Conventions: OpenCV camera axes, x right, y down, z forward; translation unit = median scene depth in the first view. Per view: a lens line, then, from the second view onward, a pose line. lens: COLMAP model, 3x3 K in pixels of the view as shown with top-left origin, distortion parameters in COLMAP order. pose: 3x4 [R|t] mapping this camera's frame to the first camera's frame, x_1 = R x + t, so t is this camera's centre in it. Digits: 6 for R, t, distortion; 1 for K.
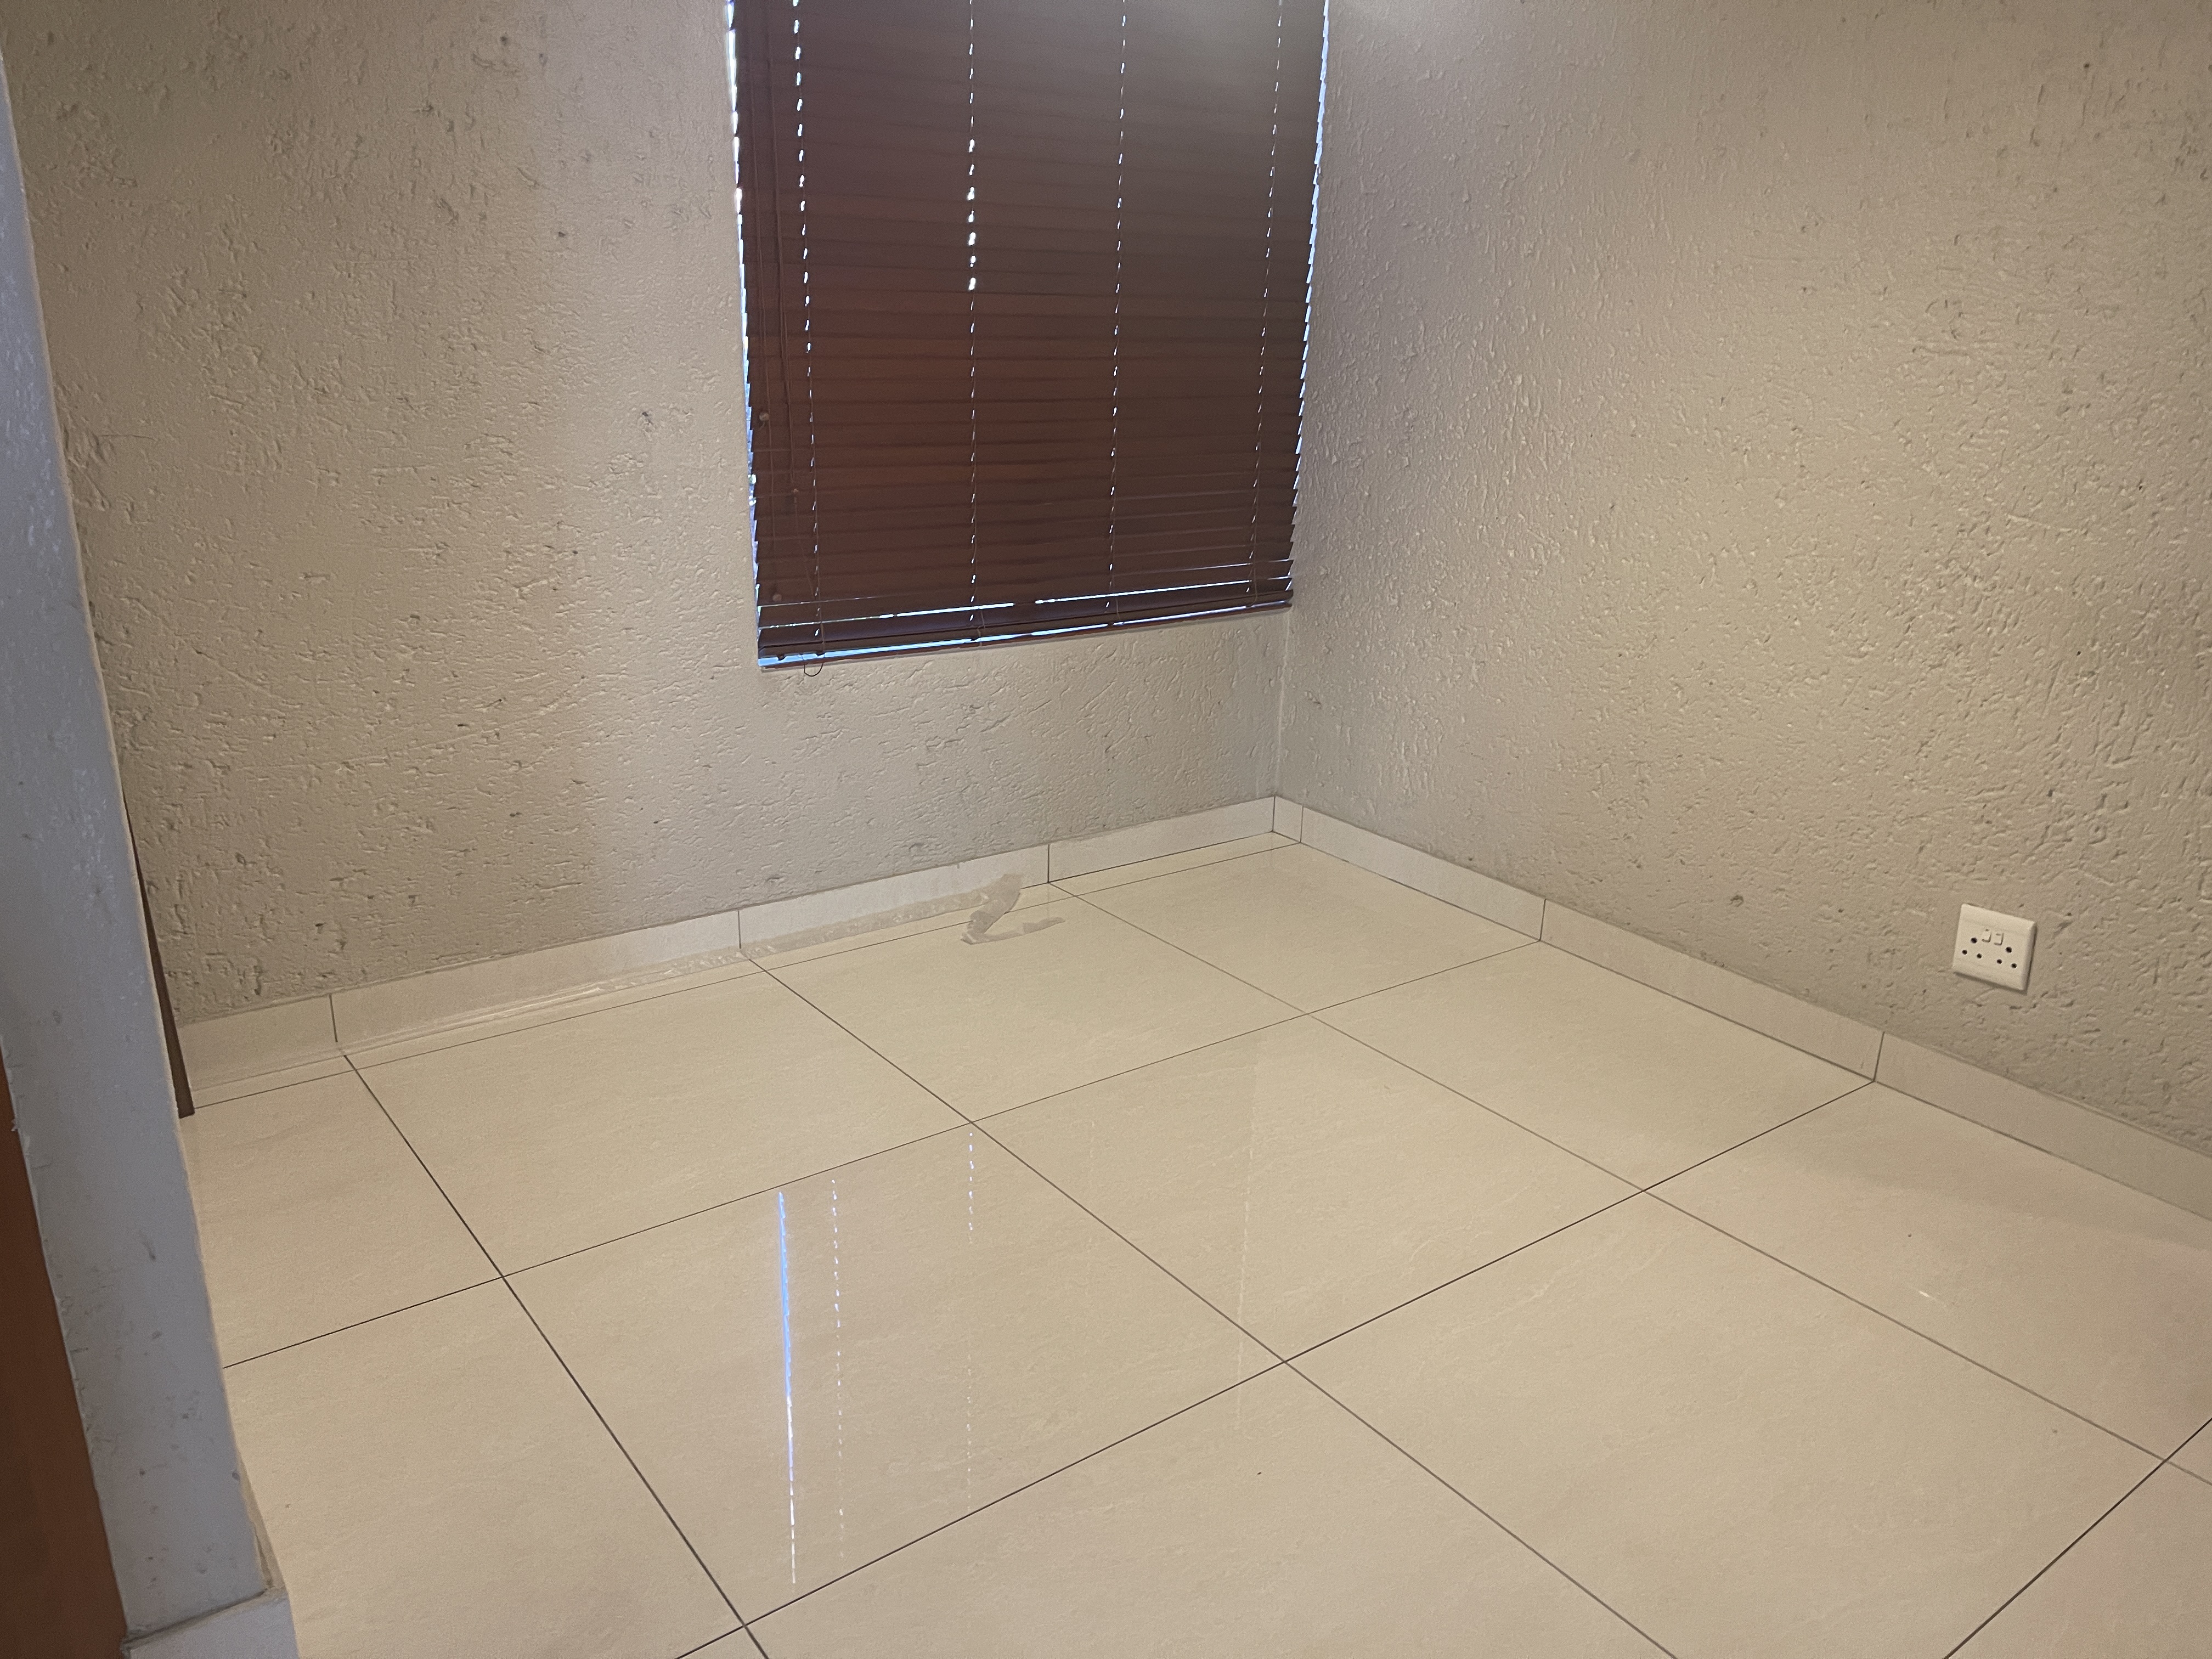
lens RADIAL K [[1659.8, 0, 1120.0], [0, 1659.8, 846.6], [0, 0, 1]] dist [0.064575, -0.090695]
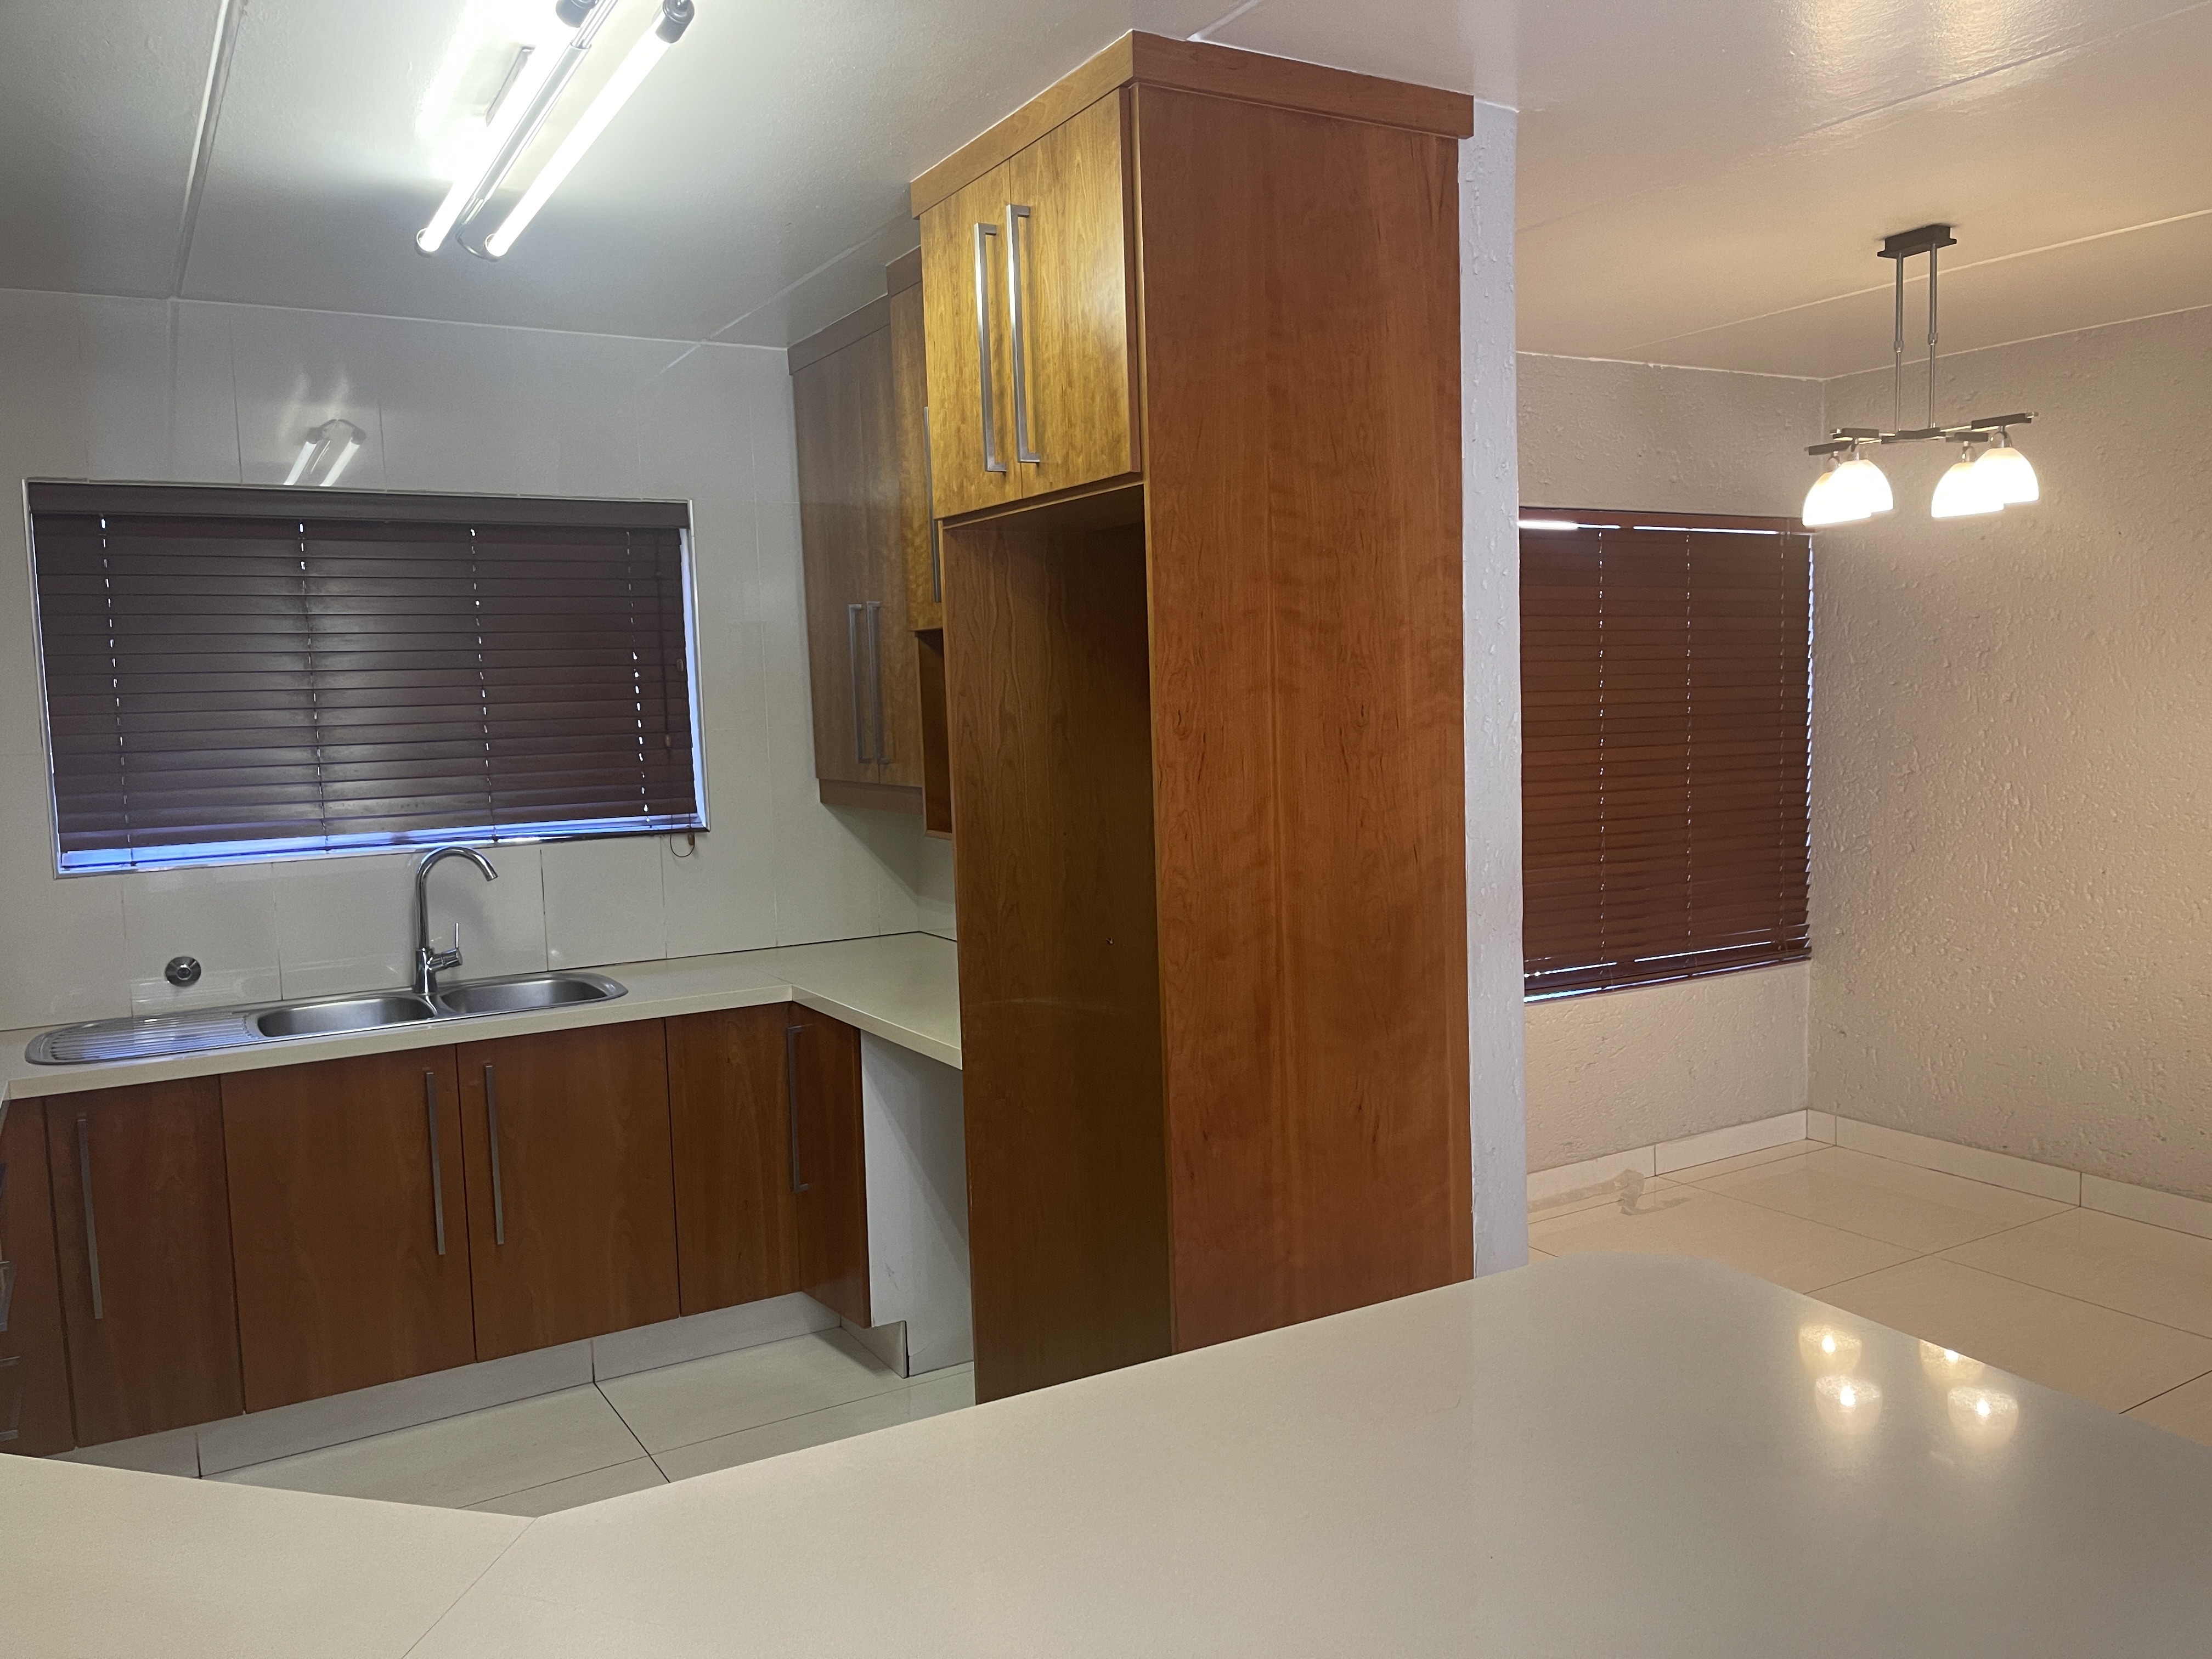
lens RADIAL K [[1659.8, 0, 1118.3], [0, 1659.8, 847.8], [0, 0, 1]] dist [0.064575, -0.090695]
pose [[0.993713, -0.047597, -0.101337, -0.329788], [0.021865, 0.970208, -0.241285, 0.082484], [0.109802, 0.237552, 0.965149, -0.378806]]
